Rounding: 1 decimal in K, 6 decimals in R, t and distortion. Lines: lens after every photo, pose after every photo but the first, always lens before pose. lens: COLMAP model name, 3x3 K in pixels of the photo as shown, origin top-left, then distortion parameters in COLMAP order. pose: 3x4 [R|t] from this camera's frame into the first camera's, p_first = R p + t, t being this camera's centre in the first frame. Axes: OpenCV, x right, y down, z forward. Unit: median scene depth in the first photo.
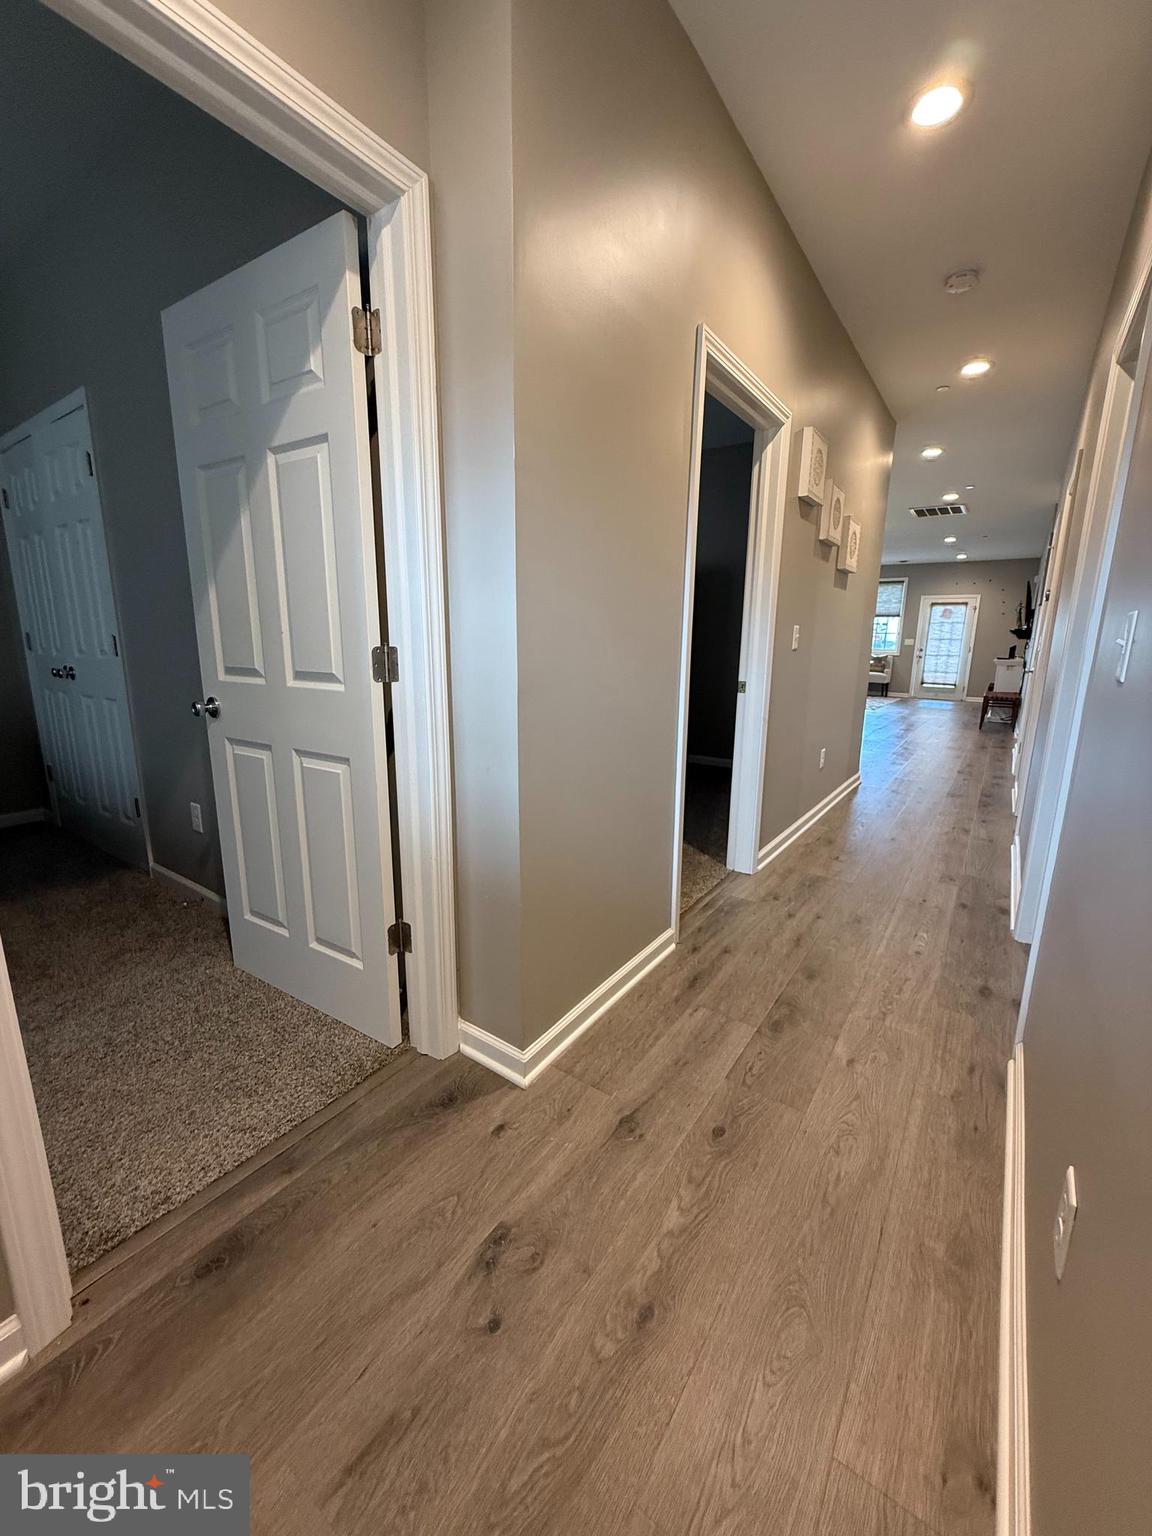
lens RADIAL K [[614.6, 0, 575.0], [0, 614.6, 769.7], [0, 0, 1]] dist [0.000206, 0.000031]
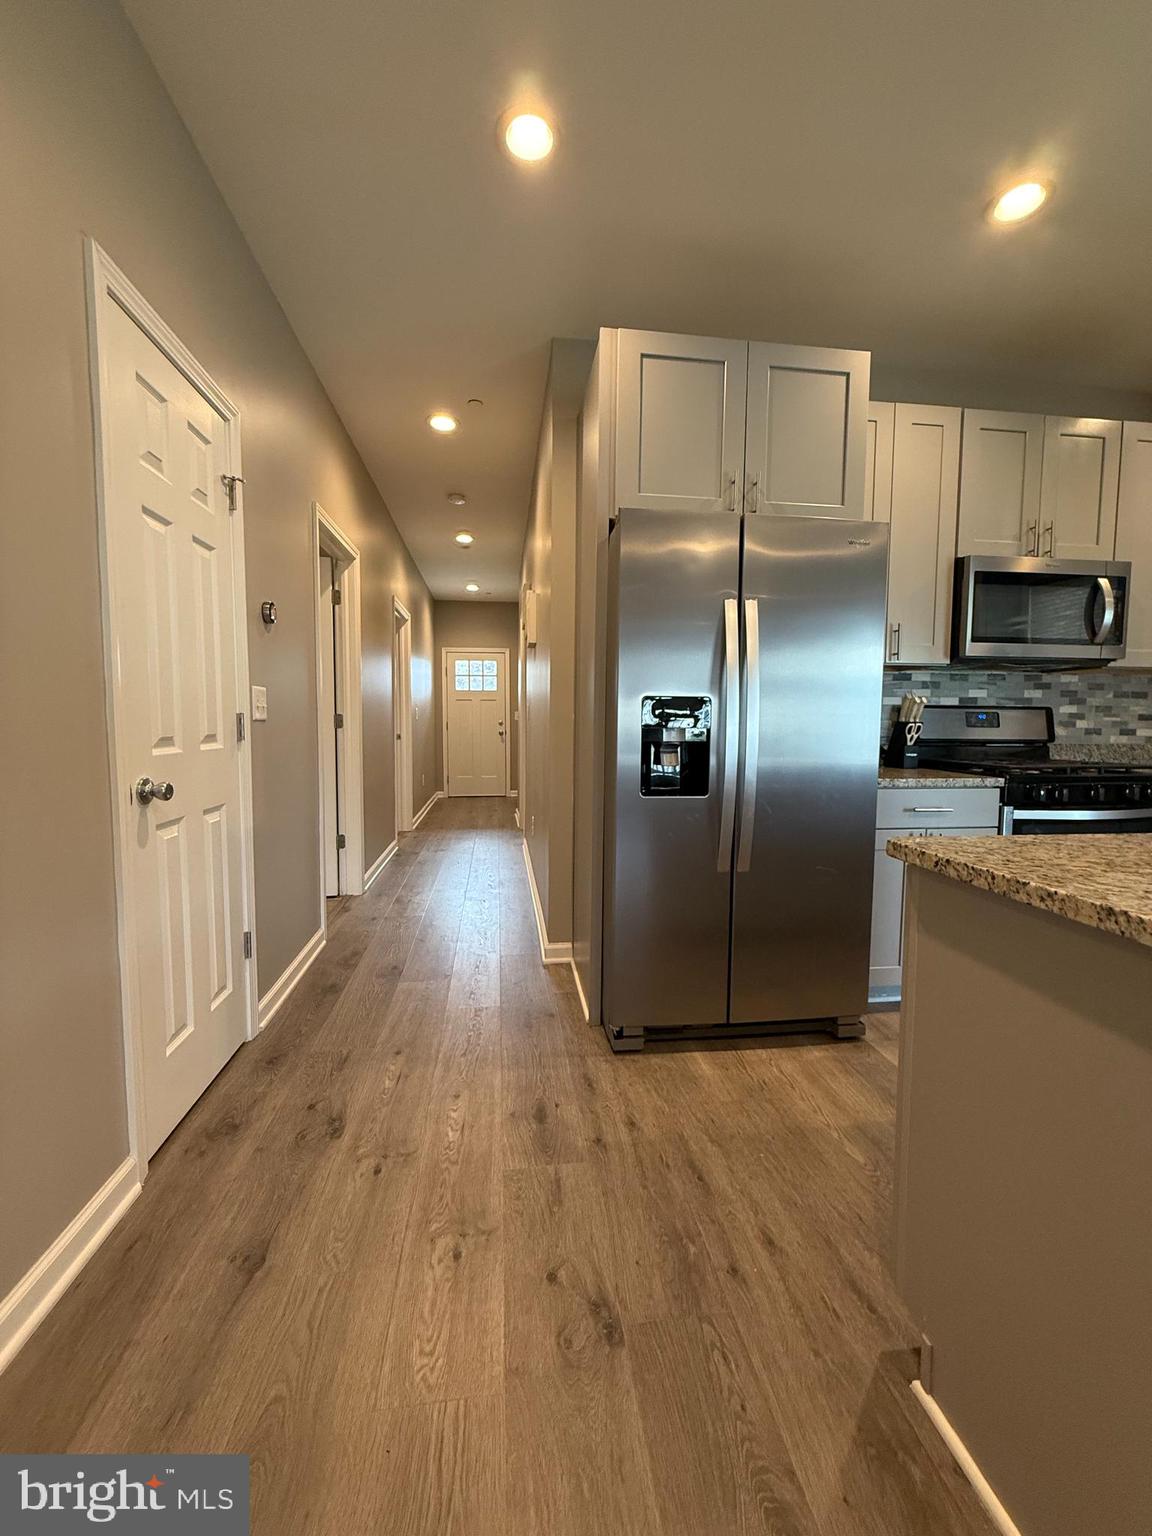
lens RADIAL K [[614.6, 0, 576.2], [0, 614.6, 765.1], [0, 0, 1]] dist [0.000206, 0.000031]
pose [[-0.740484, 0.034583, -0.671184, 0.539743], [-0.152695, 0.963901, 0.218125, -0.272126], [0.654499, 0.264004, -0.708472, 1.482499]]
